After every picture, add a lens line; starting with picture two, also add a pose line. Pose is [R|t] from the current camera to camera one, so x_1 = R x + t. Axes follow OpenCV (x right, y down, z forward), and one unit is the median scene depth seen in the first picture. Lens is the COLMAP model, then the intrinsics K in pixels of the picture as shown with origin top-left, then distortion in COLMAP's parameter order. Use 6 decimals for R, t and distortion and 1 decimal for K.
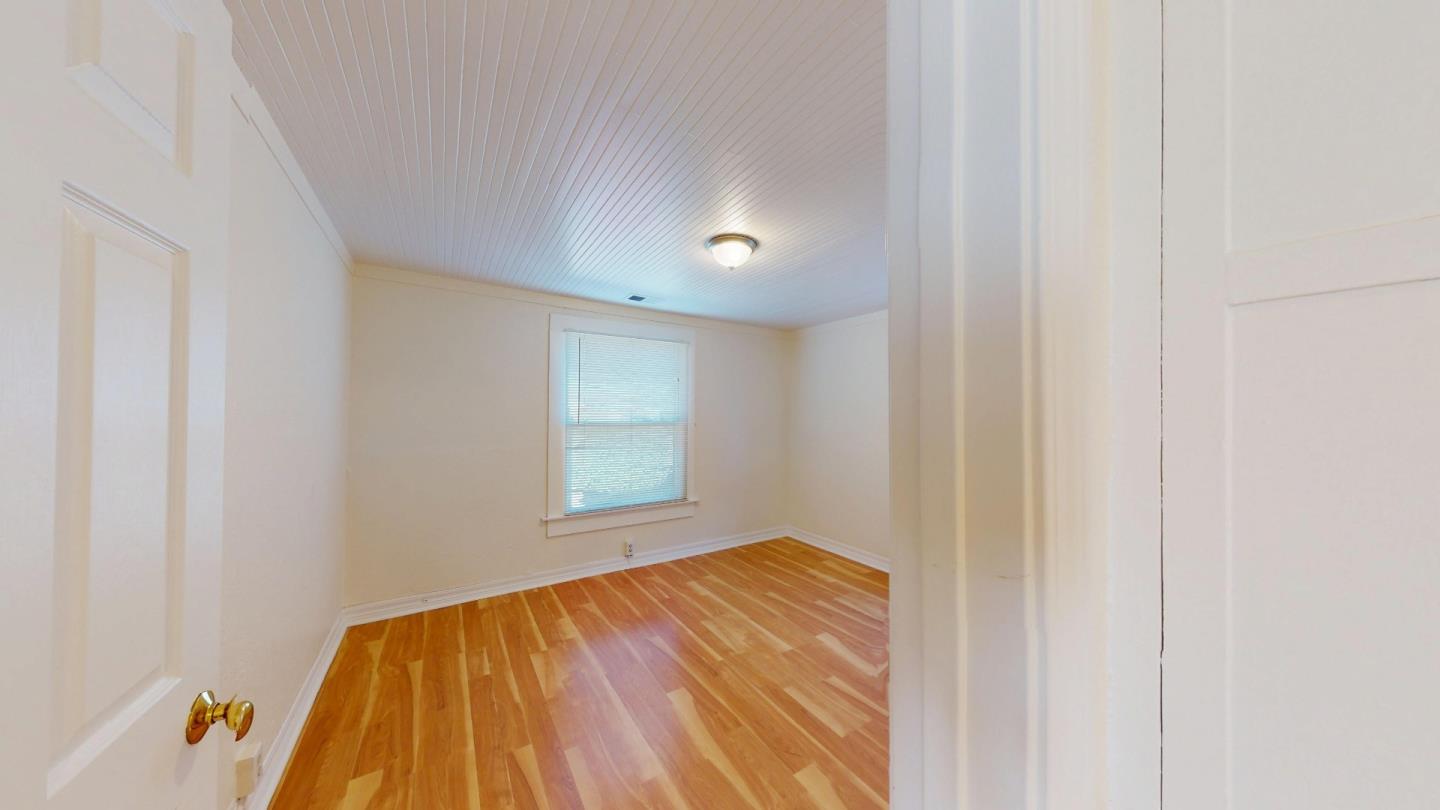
lens RADIAL K [[430.3, 0, 719.6], [0, 430.3, 412.5], [0, 0, 1]] dist [-0.001784, -0.000028]
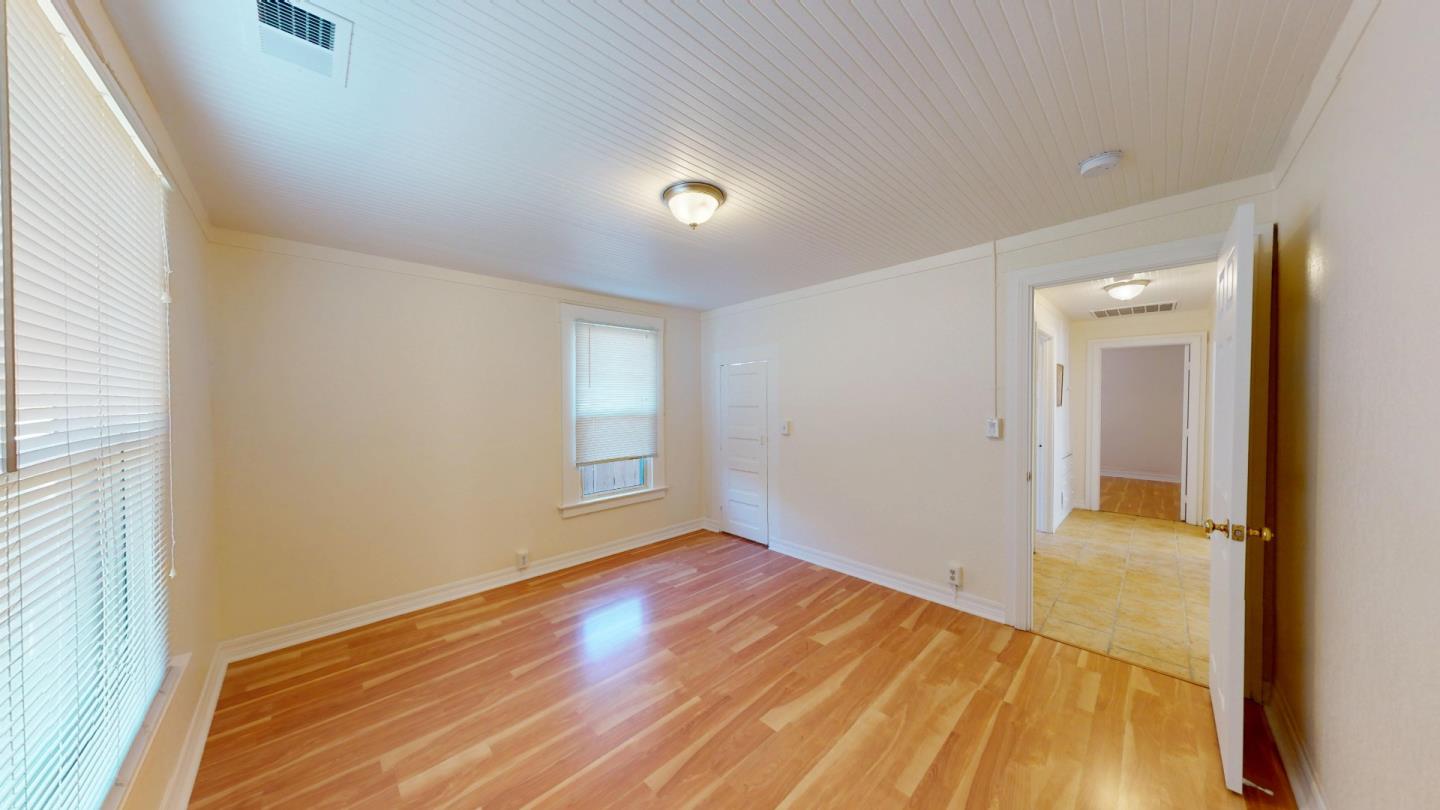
lens RADIAL K [[430.3, 0, 716.4], [0, 430.3, 409.6], [0, 0, 1]] dist [-0.001784, -0.000028]
pose [[-0.197045, -0.026438, 0.980038, -0.853807], [0.003263, 0.999613, 0.027622, -0.007804], [-0.980389, 0.008641, -0.196883, 1.189876]]
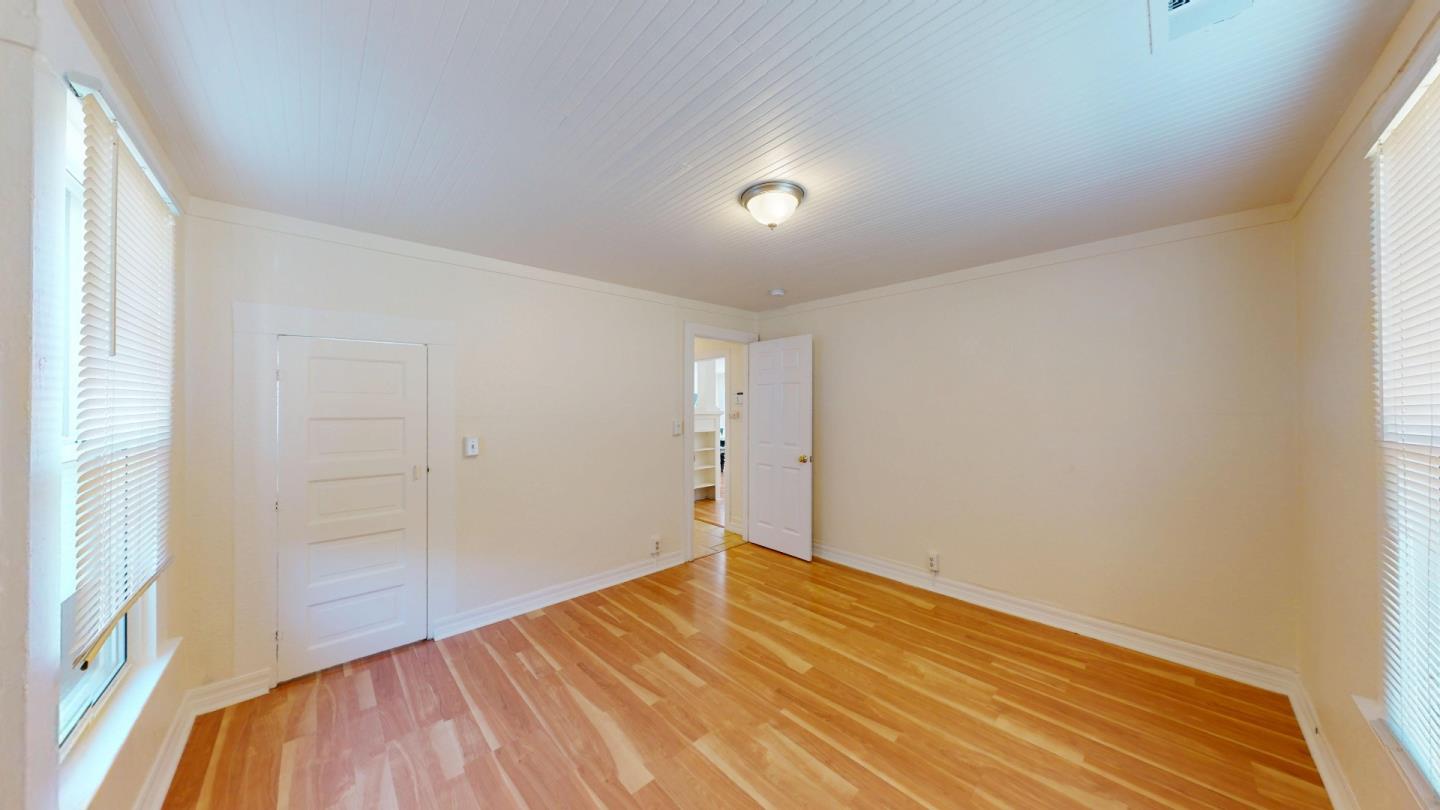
lens RADIAL K [[430.3, 0, 726.9], [0, 430.3, 397.7], [0, 0, 1]] dist [-0.001784, -0.000028]
pose [[-0.980345, -0.008079, -0.197127, 0.286429], [-0.002759, 0.999625, -0.027244, 0.008308], [0.197273, -0.026165, -0.979999, 1.892019]]
